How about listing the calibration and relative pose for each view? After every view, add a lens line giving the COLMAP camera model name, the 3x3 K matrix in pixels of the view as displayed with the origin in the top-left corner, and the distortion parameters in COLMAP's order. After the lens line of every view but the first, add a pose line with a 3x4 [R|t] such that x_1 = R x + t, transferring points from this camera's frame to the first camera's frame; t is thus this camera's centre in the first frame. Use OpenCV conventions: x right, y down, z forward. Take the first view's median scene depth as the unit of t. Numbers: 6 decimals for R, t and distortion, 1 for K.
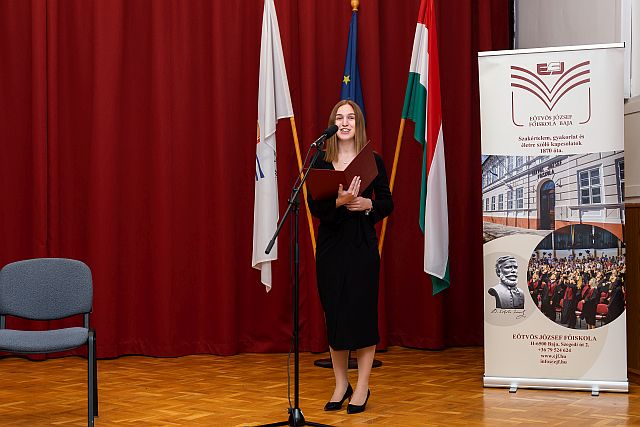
lens RADIAL K [[935.8, 0, 331.5], [0, 935.8, 211.8], [0, 0, 1]] dist [0.006662, 0.034926]
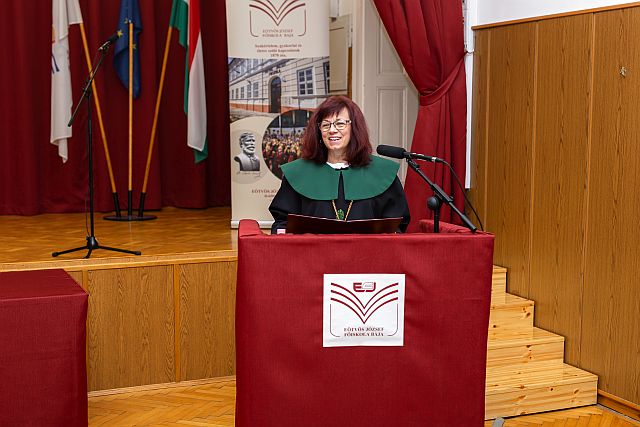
lens RADIAL K [[935.8, 0, 331.5], [0, 935.8, 211.8], [0, 0, 1]] dist [0.006662, 0.034926]
pose [[0.974476, -0.018278, 0.223748, -0.000818], [-0.007185, 0.993630, 0.112459, 0.007600], [-0.224378, -0.111196, 0.968137, -0.363171]]
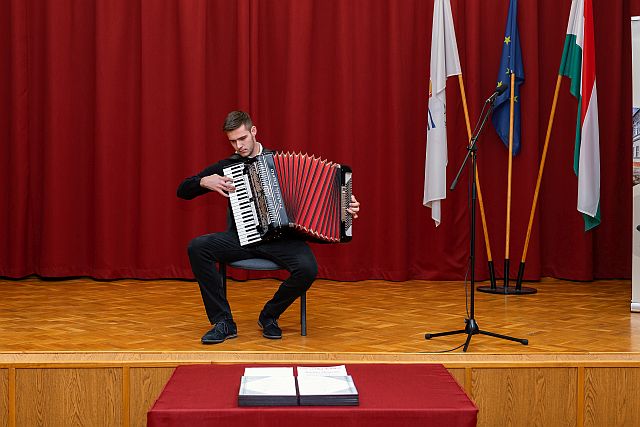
lens RADIAL K [[907.7, 0, 319.2], [0, 907.7, 190.8], [0, 0, 1]] dist [-0.003021, -0.002817]
pose [[0.986854, 0.010319, -0.161283, -0.035767], [-0.004469, 0.999320, 0.036590, 0.001255], [0.161551, -0.035389, 0.986230, -0.147752]]
